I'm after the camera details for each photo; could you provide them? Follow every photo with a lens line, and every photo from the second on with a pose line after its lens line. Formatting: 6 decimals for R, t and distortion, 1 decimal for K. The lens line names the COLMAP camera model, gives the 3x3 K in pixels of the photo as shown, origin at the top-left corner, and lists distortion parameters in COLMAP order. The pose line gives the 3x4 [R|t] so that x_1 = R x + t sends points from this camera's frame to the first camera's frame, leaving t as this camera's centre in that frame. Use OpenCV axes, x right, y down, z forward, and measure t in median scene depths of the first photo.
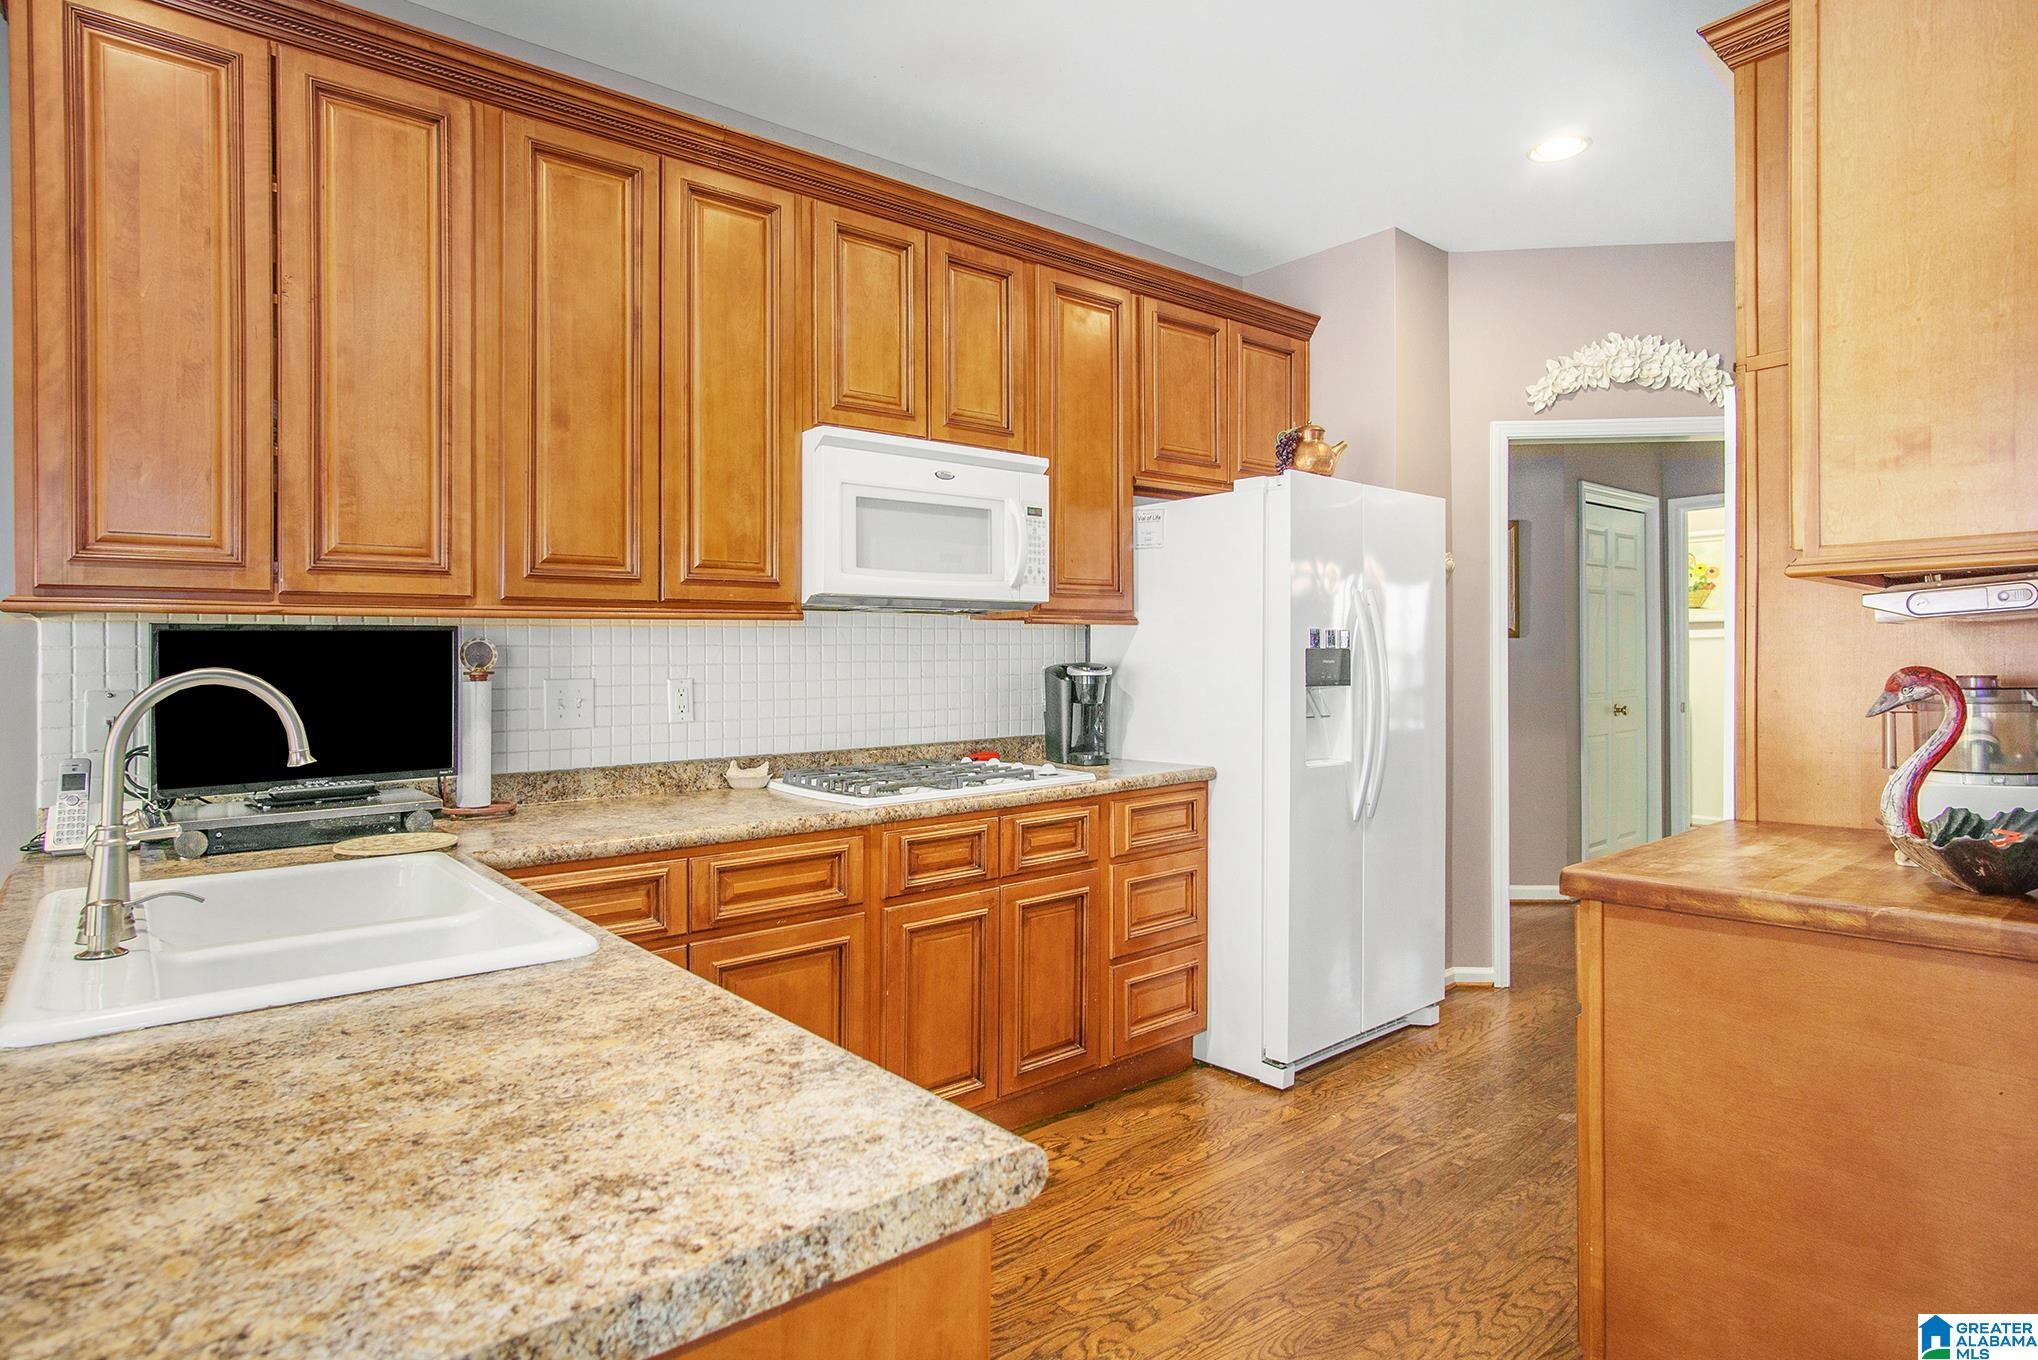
lens RADIAL K [[1096.2, 0, 1010.3], [0, 1096.2, 679.3], [0, 0, 1]] dist [-0.014044, 0.007753]
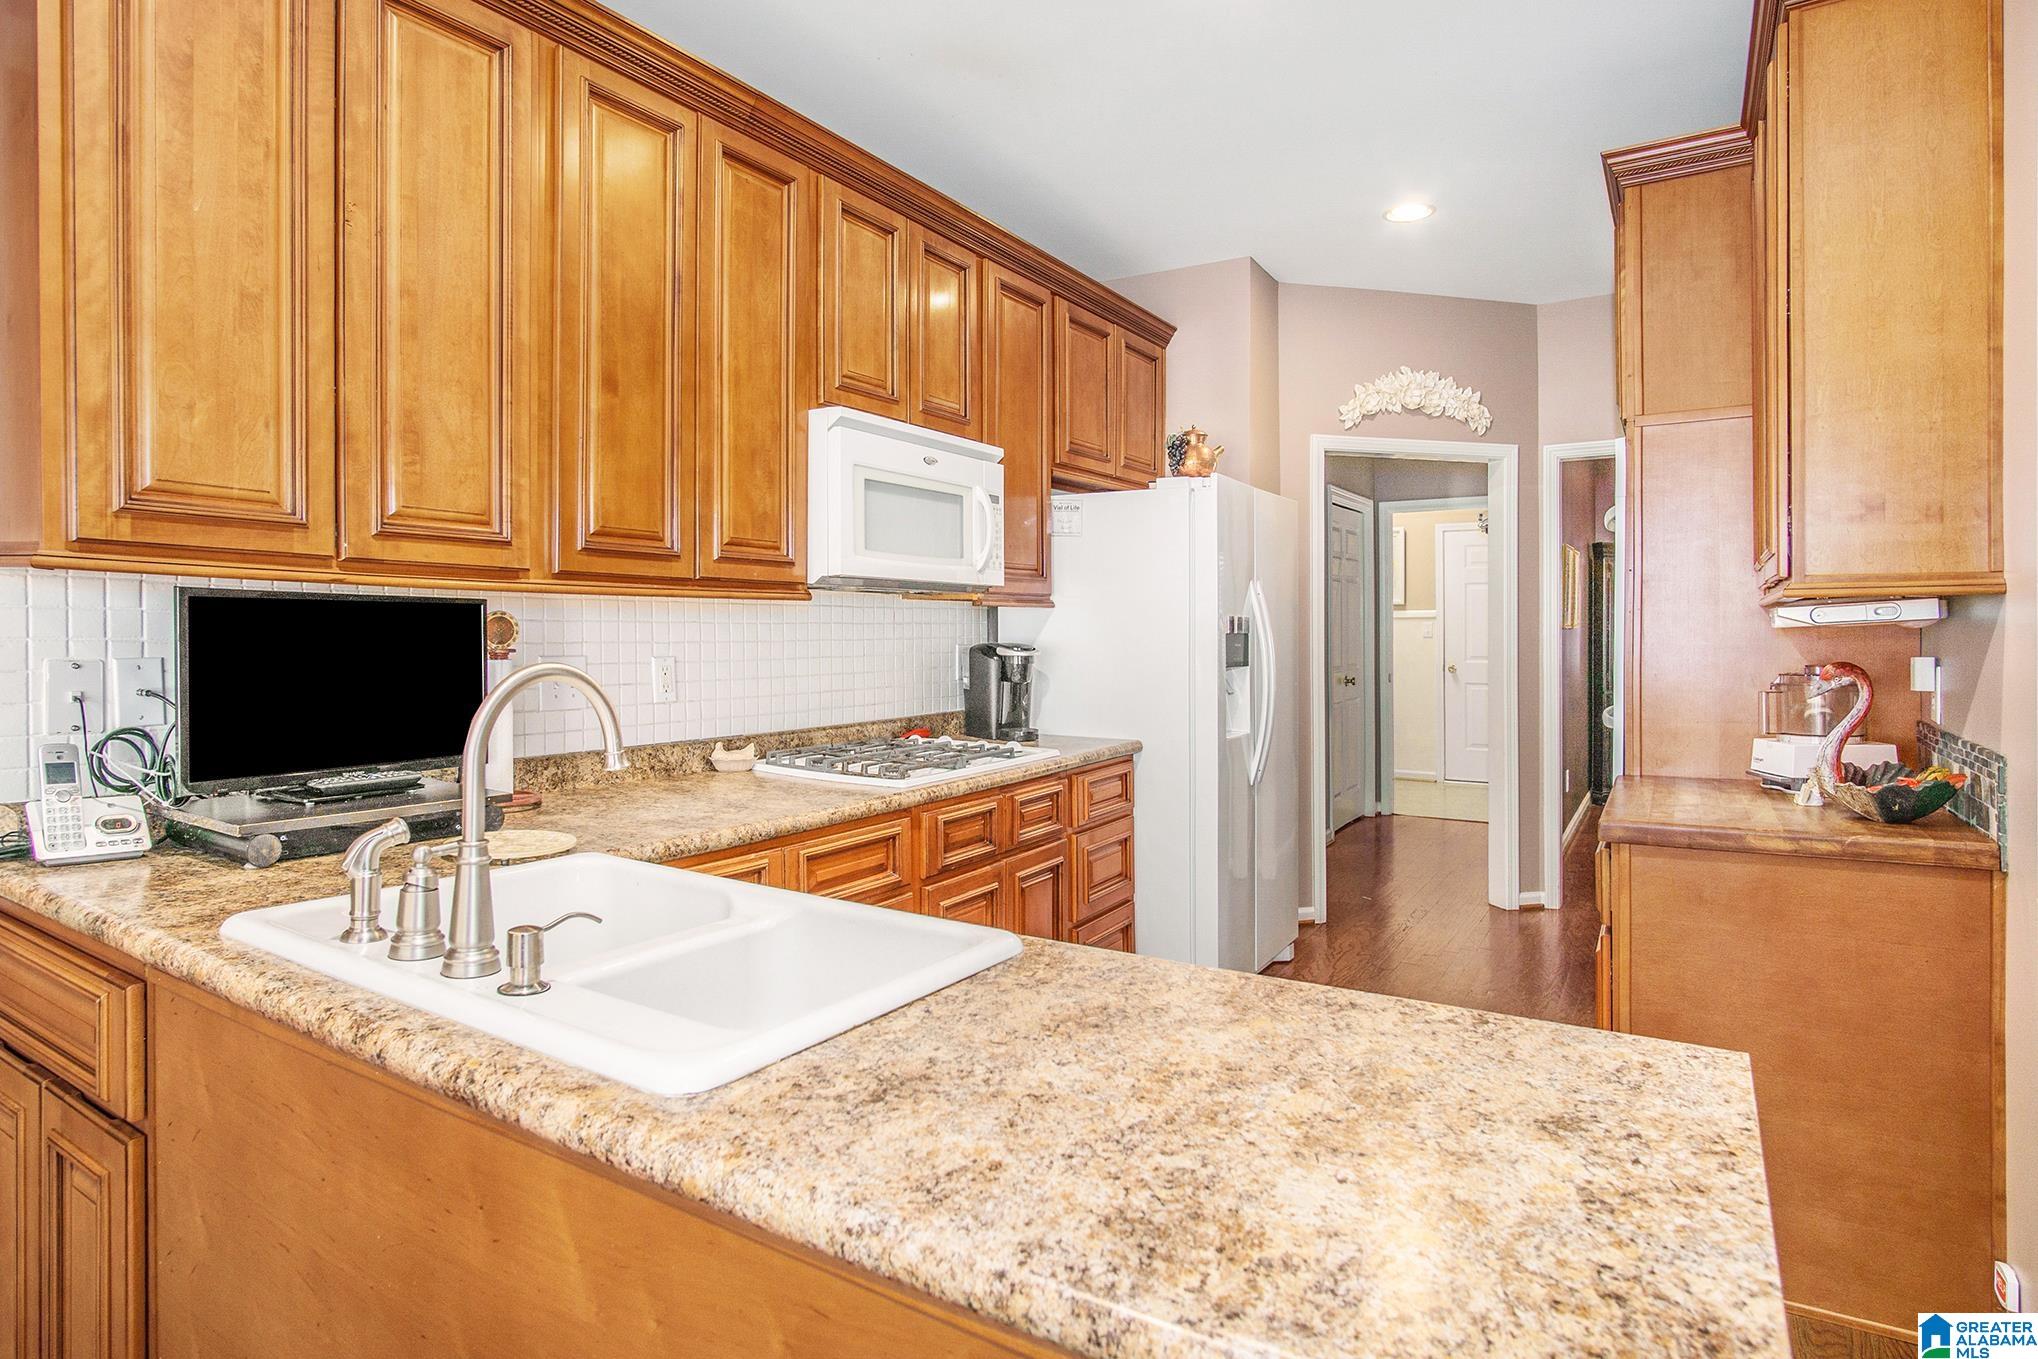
lens RADIAL K [[1096.2, 0, 997.3], [0, 1096.2, 641.2], [0, 0, 1]] dist [-0.014044, 0.007753]
pose [[0.947080, 0.005045, 0.320959, -0.360846], [-0.004357, 0.999986, -0.002860, -0.017162], [-0.320969, 0.001311, 0.947089, 0.015791]]
